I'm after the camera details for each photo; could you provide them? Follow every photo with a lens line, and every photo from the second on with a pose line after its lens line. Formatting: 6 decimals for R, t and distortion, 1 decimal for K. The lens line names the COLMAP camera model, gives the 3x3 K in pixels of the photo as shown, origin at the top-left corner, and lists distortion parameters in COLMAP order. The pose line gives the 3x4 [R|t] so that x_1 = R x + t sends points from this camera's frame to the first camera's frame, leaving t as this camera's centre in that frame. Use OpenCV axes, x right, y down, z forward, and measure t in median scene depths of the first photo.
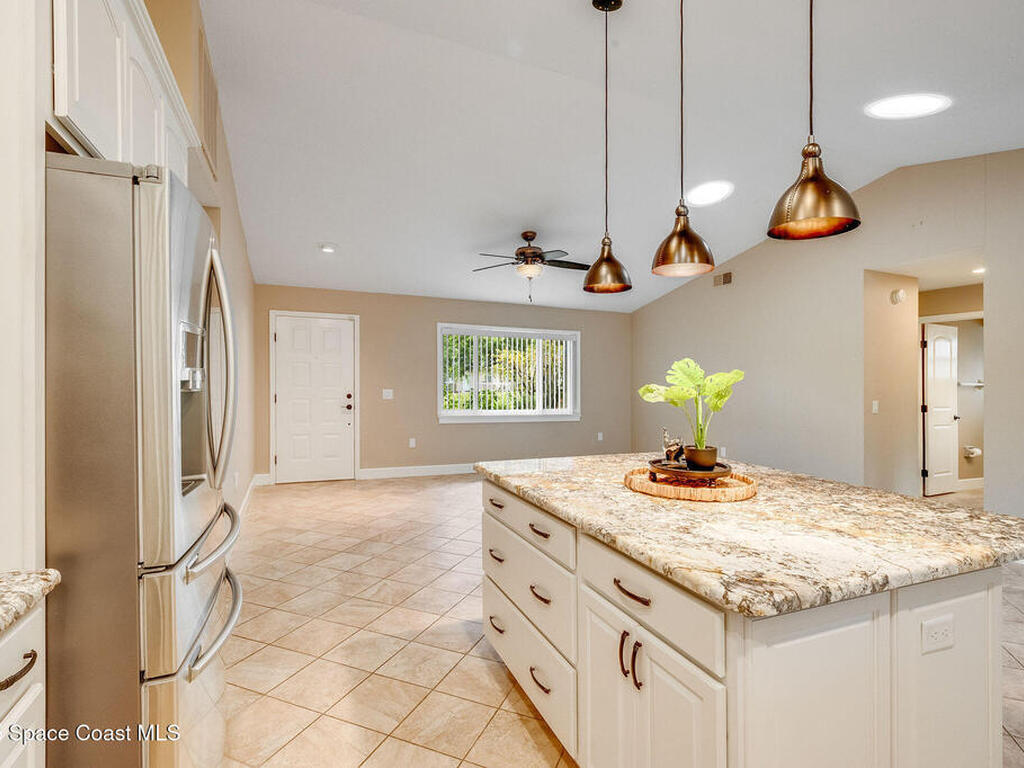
lens RADIAL K [[496.1, 0, 512.0], [0, 496.1, 384.0], [0, 0, 1]] dist [0.000316, -0.000009]
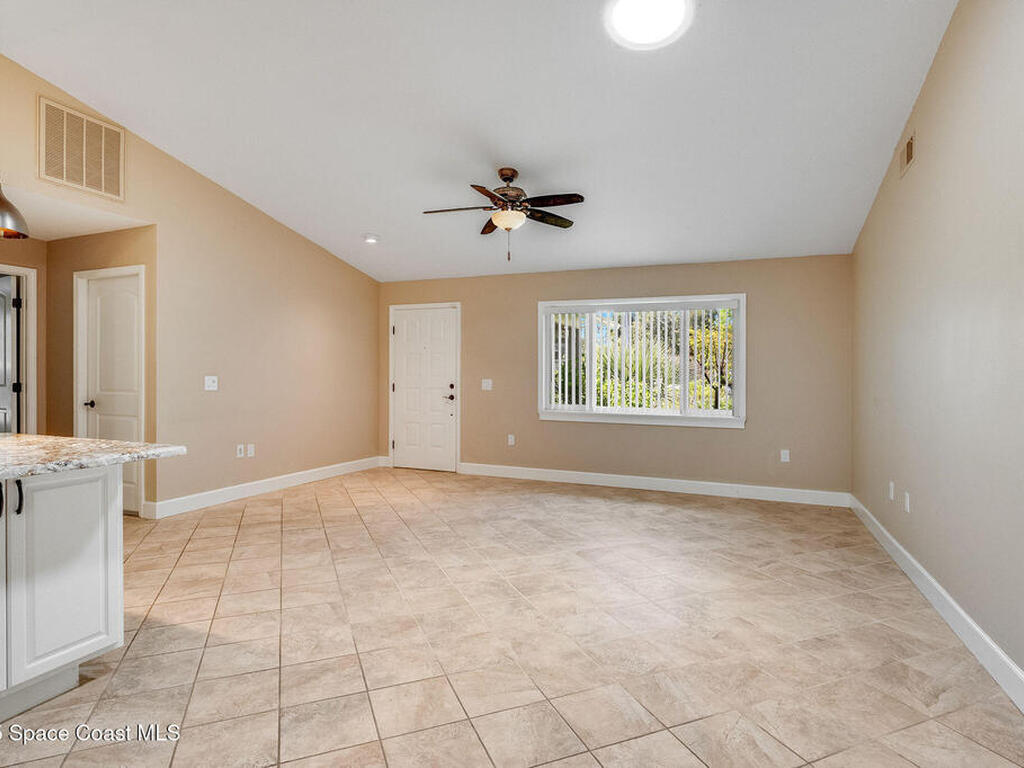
lens RADIAL K [[547.5, 0, 512.0], [0, 547.5, 384.0], [0, 0, 1]] dist [0.001838, -0.000052]
pose [[0.704012, 0.008297, -0.710140, 0.519651], [-0.008662, 0.999958, 0.003096, 0.015944], [0.710135, 0.003972, 0.704054, 0.332820]]
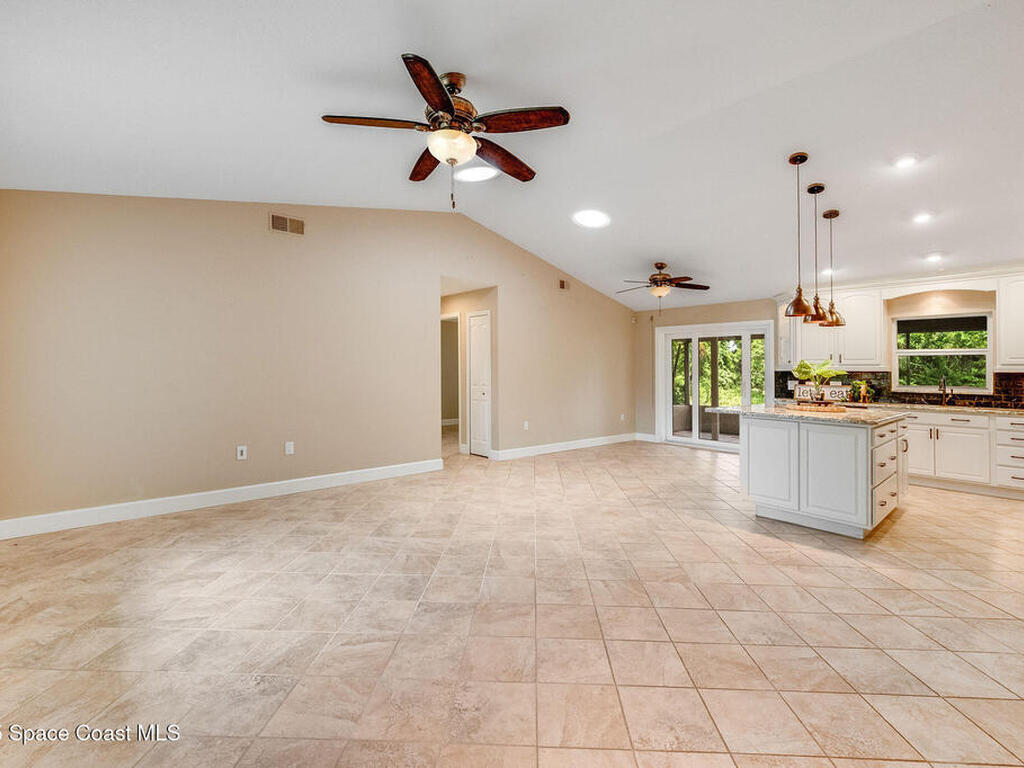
lens RADIAL K [[457.5, 0, 512.0], [0, 457.5, 384.0], [0, 0, 1]] dist [0.000082, -0.000957]
pose [[-0.332390, -0.026385, 0.942773, -0.360343], [-0.013635, 0.999639, 0.023169, 0.009067], [-0.943044, -0.005153, -0.332629, 0.899893]]
